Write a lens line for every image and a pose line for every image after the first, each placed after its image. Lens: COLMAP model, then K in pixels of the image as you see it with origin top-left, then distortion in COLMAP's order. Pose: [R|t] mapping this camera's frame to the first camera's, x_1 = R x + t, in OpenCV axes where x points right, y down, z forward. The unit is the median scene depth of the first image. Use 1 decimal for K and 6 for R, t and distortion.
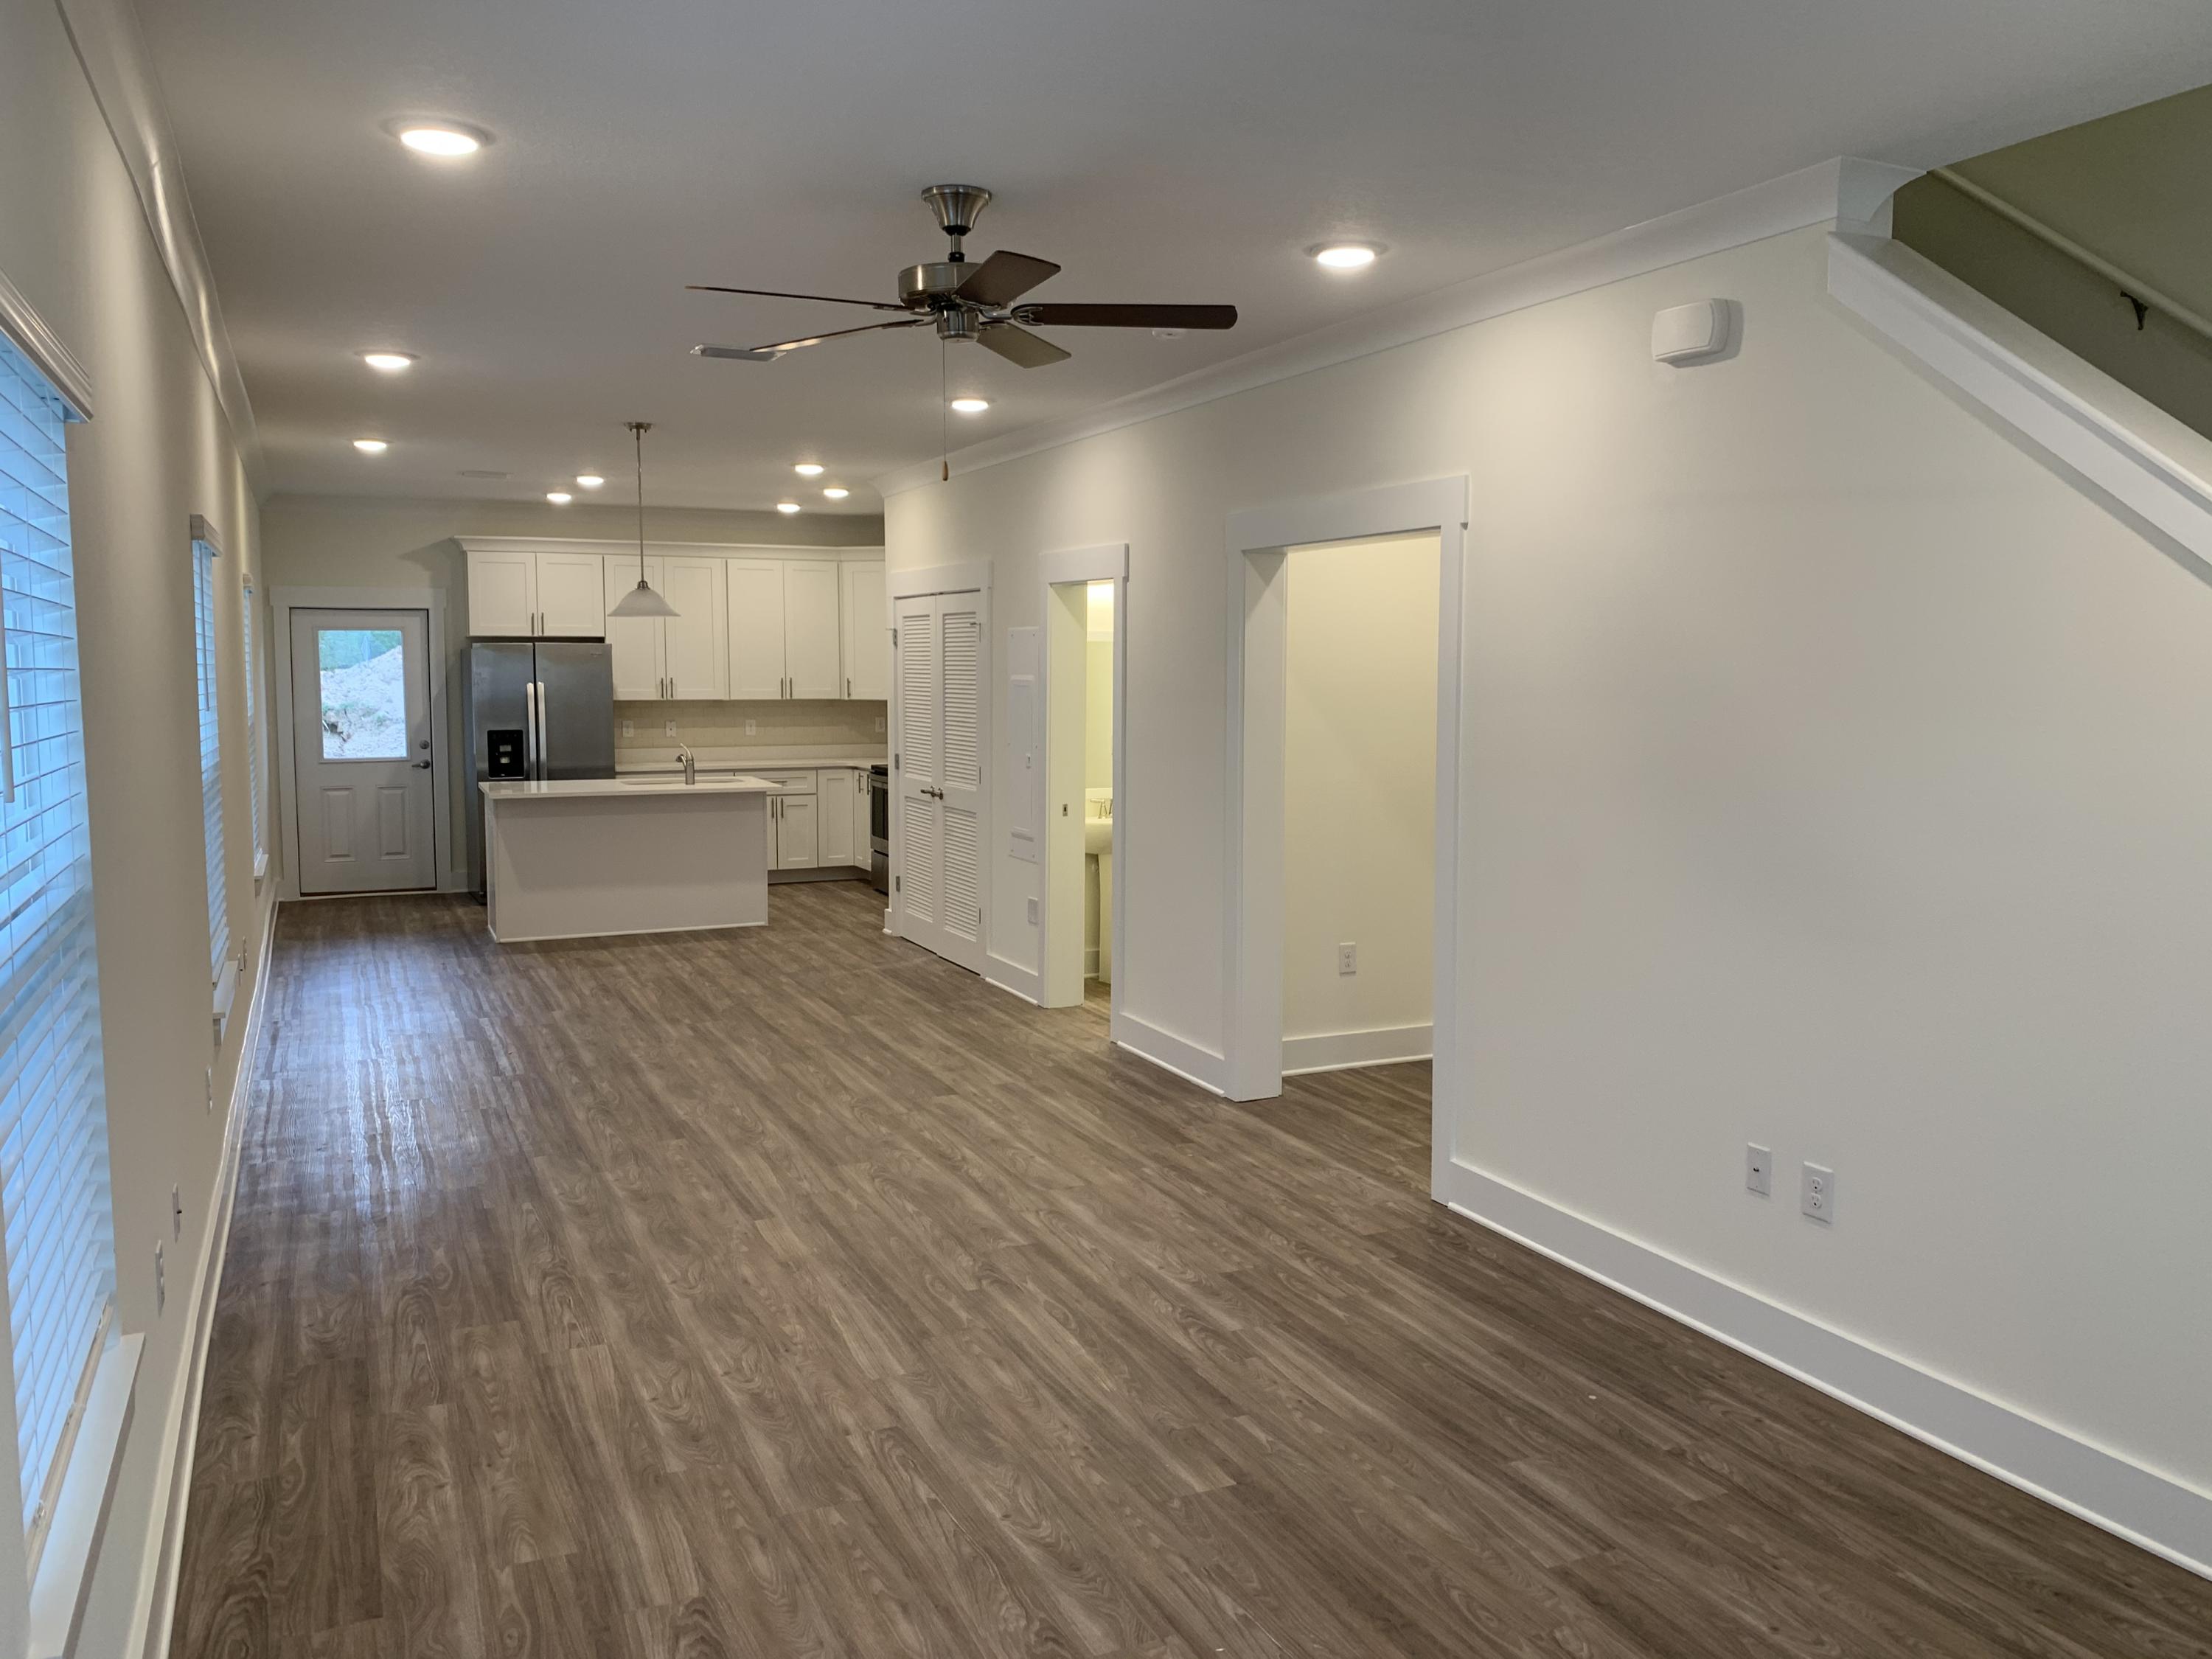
lens RADIAL K [[1676.0, 0, 1100.4], [0, 1676.0, 811.1], [0, 0, 1]] dist [0.045960, -0.059156]
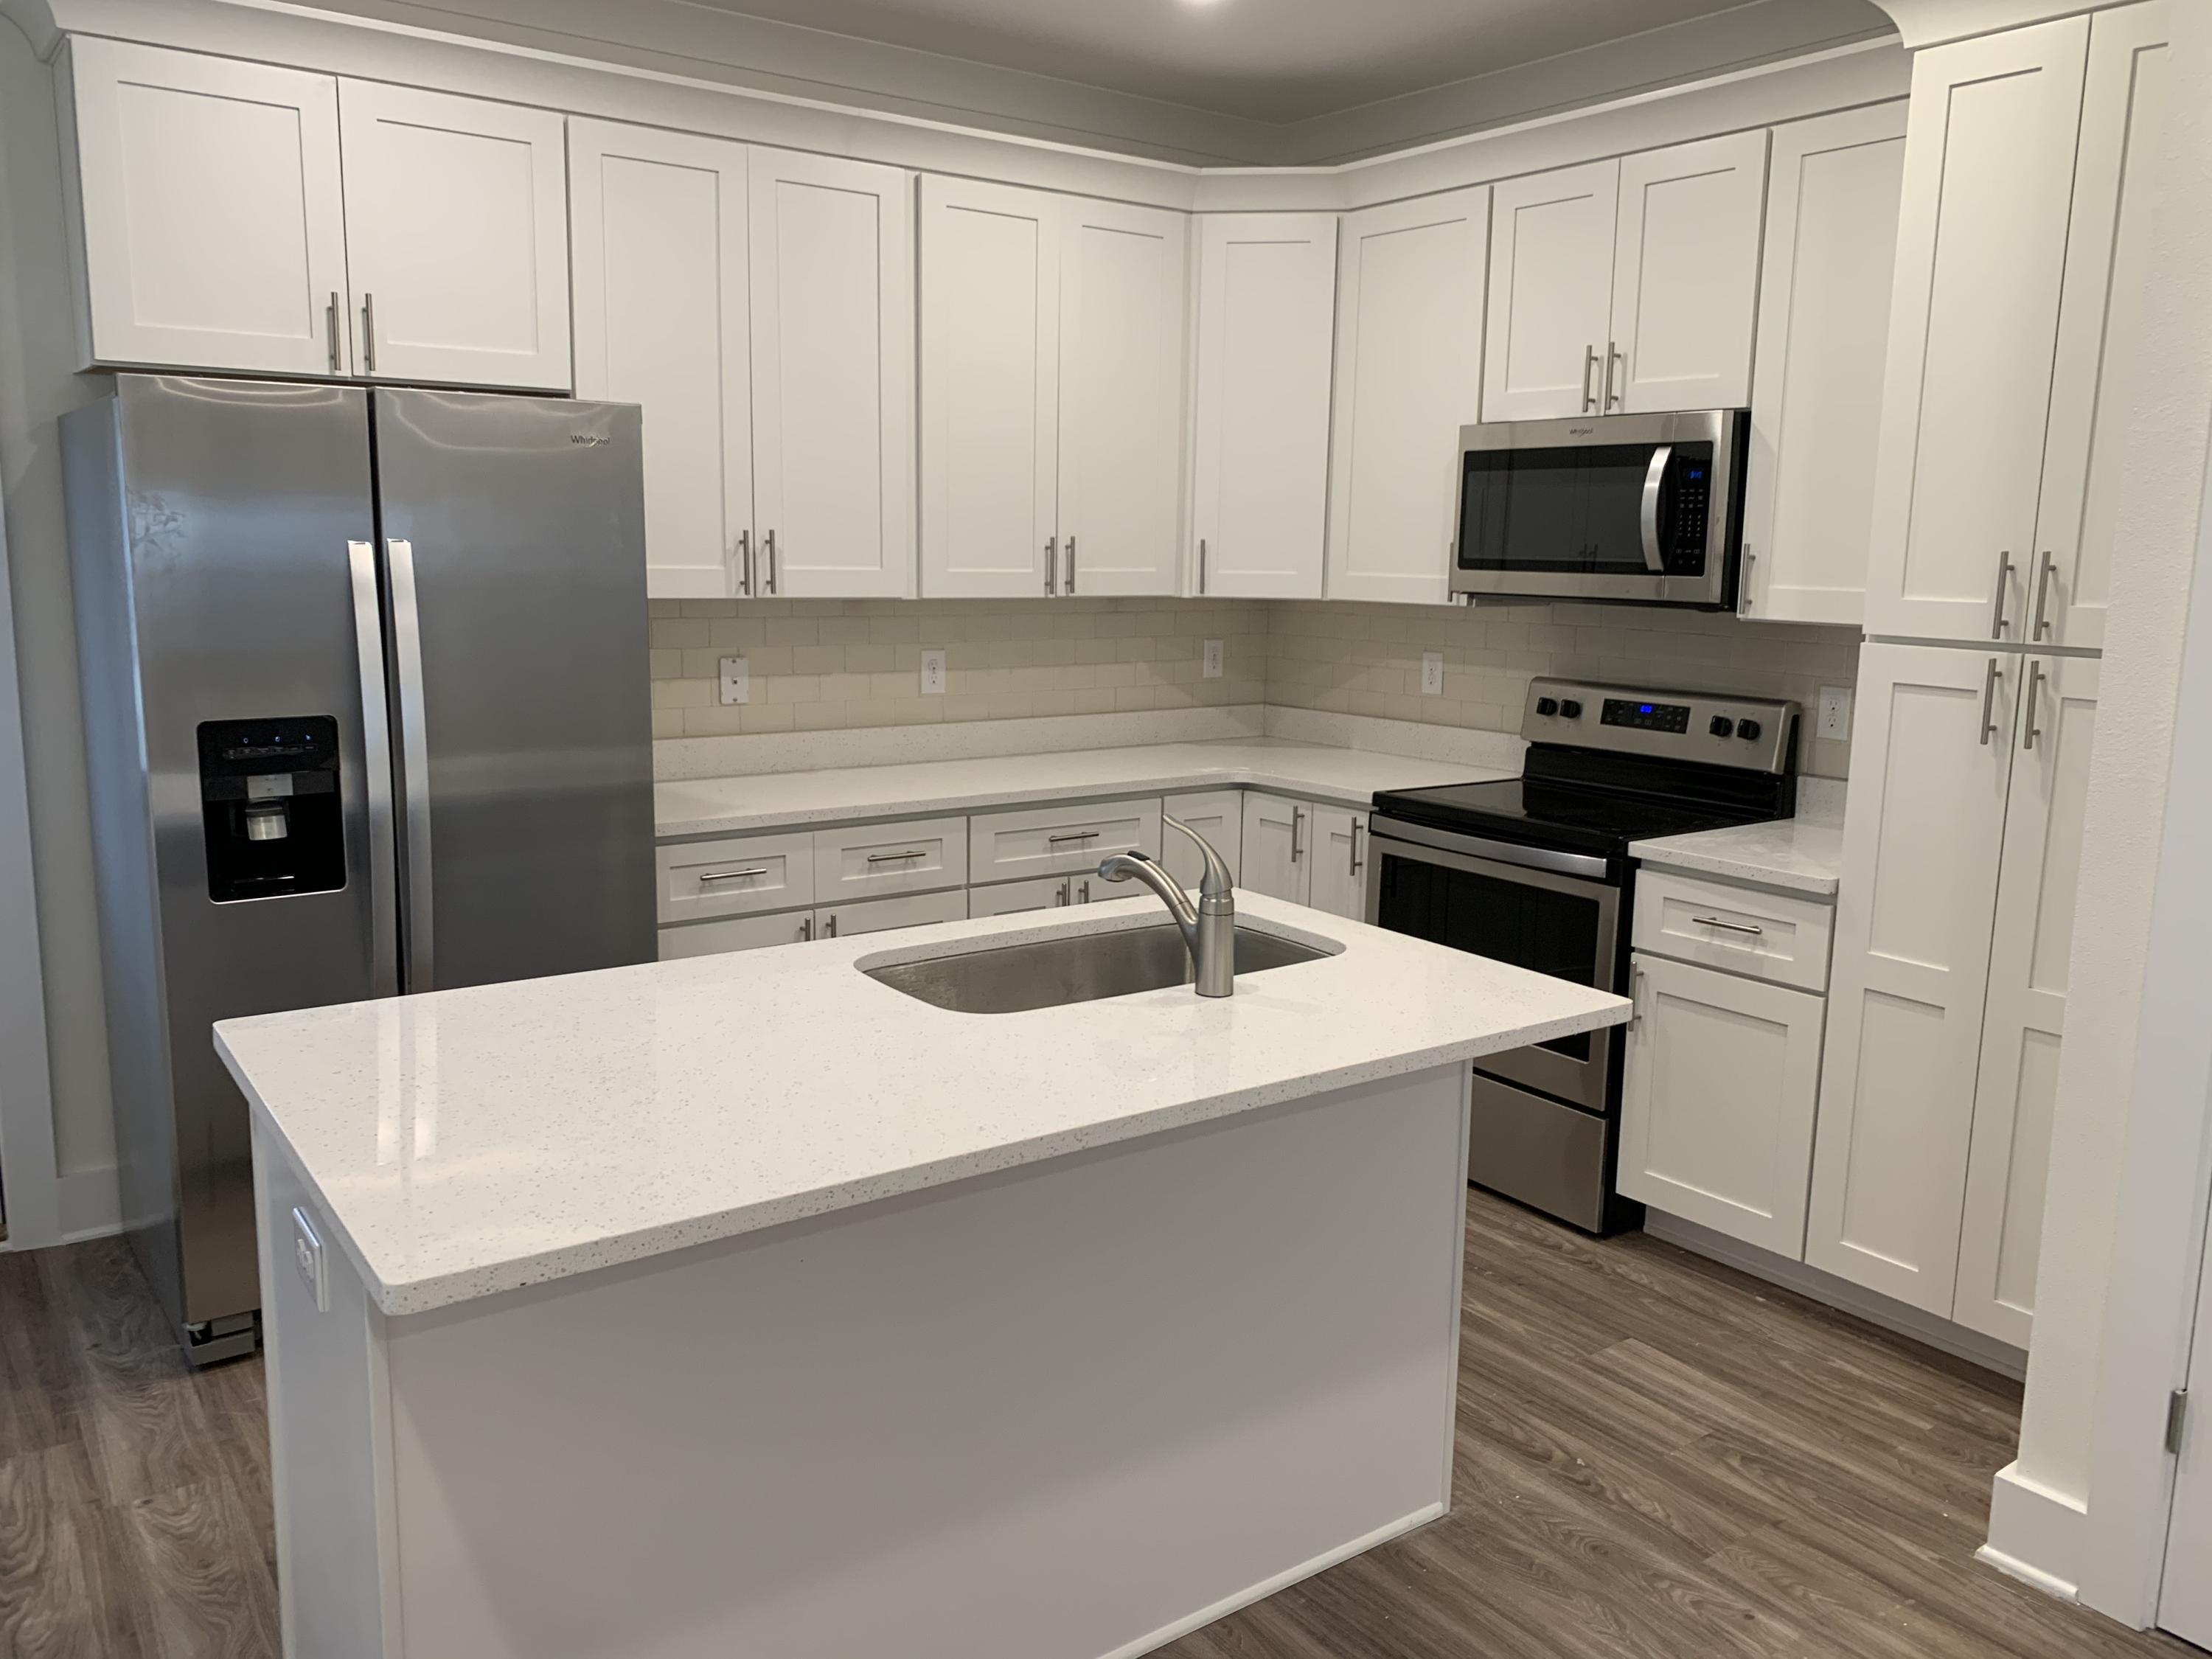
lens RADIAL K [[1676.0, 0, 1100.3], [0, 1676.0, 833.2], [0, 0, 1]] dist [0.045960, -0.059156]
pose [[0.982280, -0.020447, 0.186300, -0.684929], [0.004343, 0.996247, 0.086444, -0.130941], [-0.187369, -0.084103, 0.978683, 1.782306]]
